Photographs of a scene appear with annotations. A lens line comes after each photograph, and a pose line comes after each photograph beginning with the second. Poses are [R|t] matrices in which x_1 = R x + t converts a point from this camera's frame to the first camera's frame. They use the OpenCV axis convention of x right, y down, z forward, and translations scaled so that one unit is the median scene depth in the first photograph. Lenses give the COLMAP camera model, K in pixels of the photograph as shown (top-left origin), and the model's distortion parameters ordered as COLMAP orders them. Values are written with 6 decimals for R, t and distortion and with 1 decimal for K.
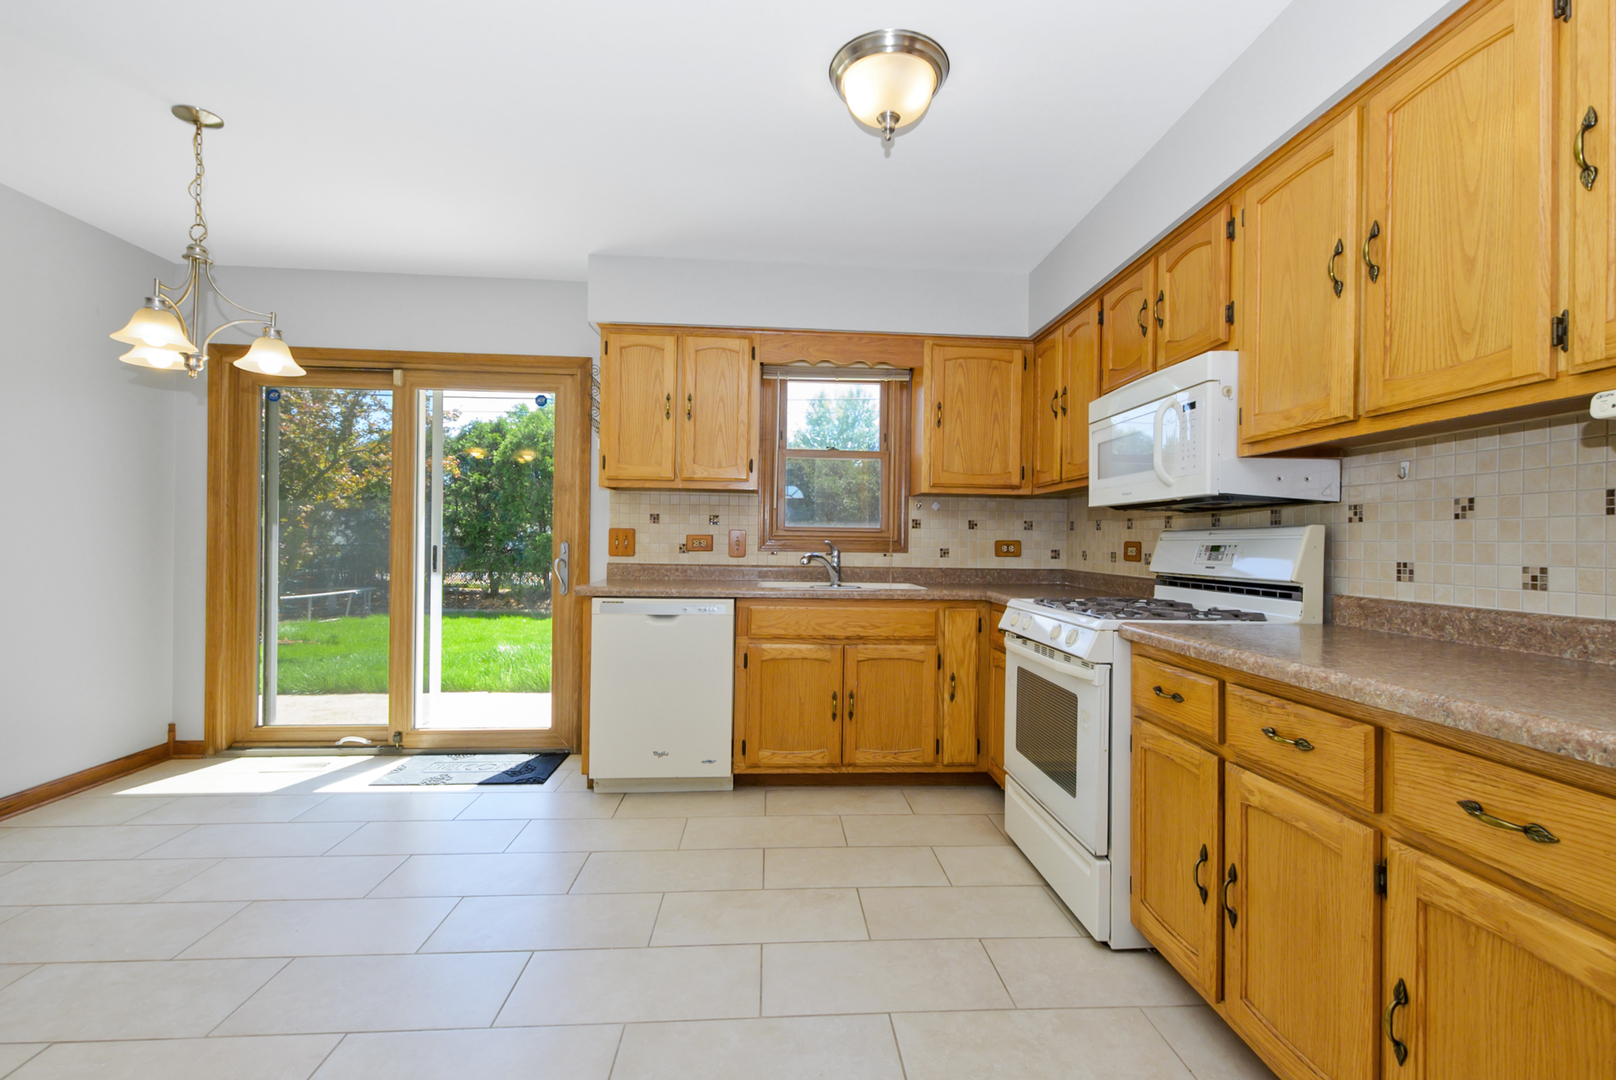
lens RADIAL K [[717.7, 0, 819.6], [0, 717.7, 537.4], [0, 0, 1]] dist [0.004162, -0.001574]
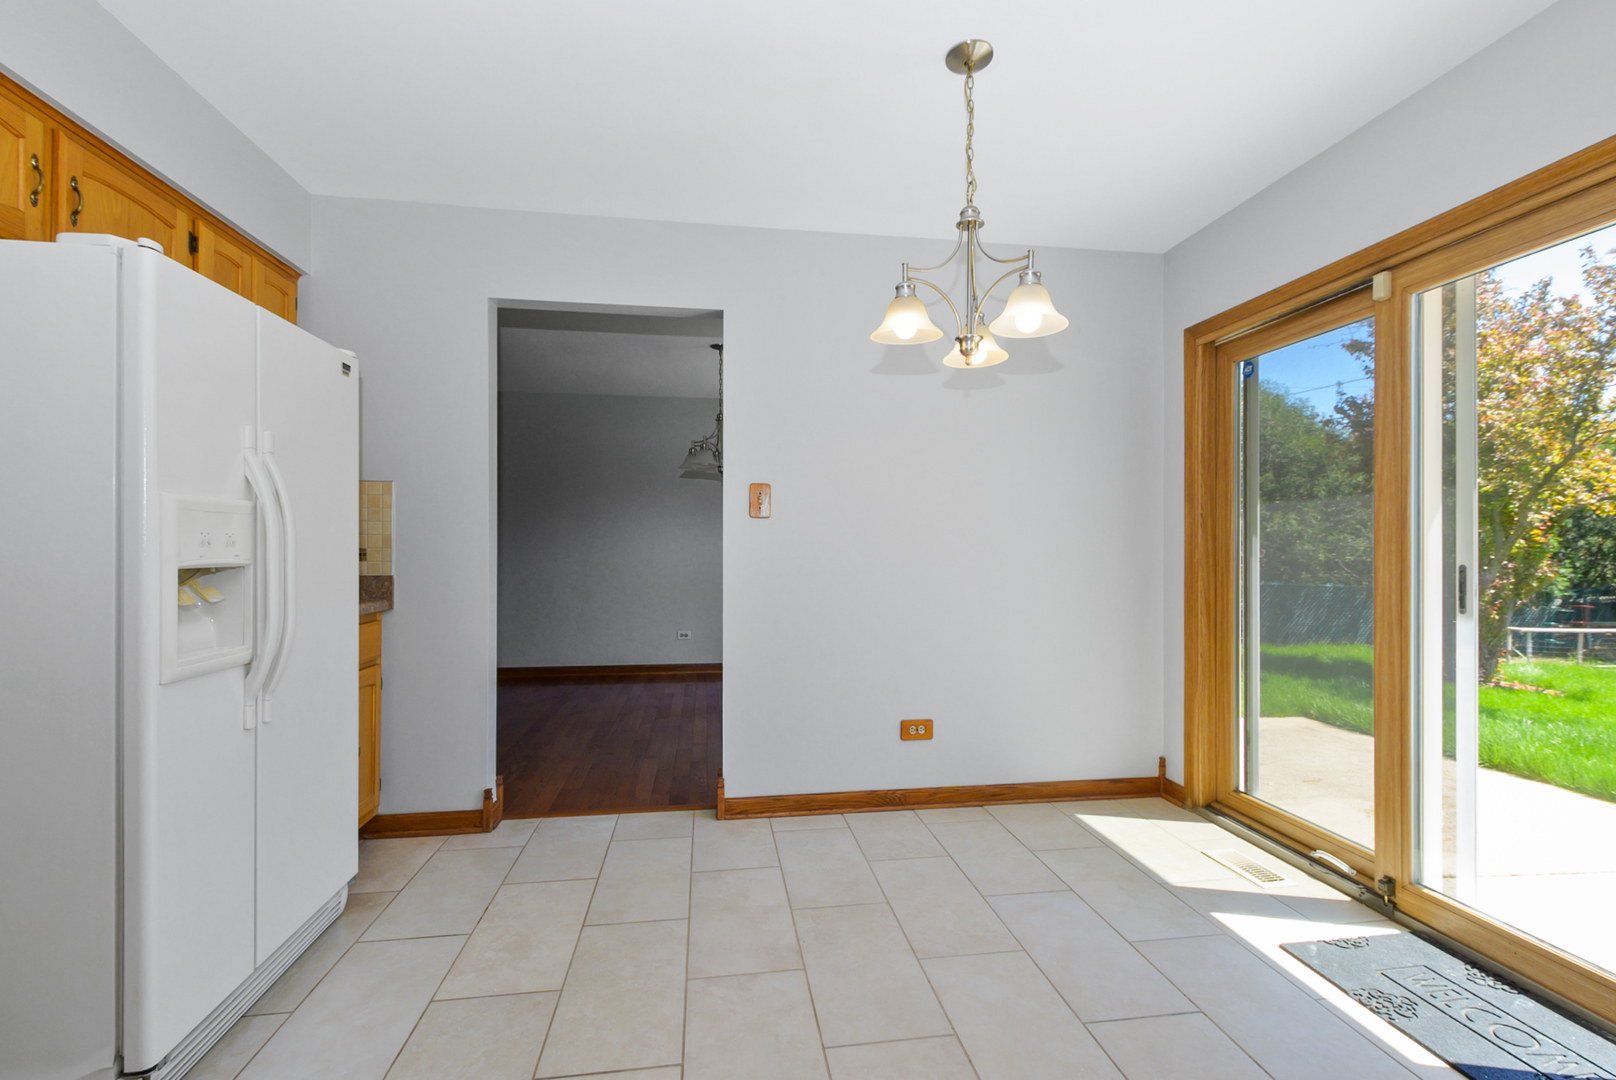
lens RADIAL K [[717.7, 0, 812.9], [0, 717.7, 546.1], [0, 0, 1]] dist [0.004162, -0.001574]
pose [[0.078873, -0.016499, -0.996748, -0.025036], [0.002275, 0.999863, -0.016371, 0.005076], [0.996882, -0.000977, 0.078900, 0.479414]]
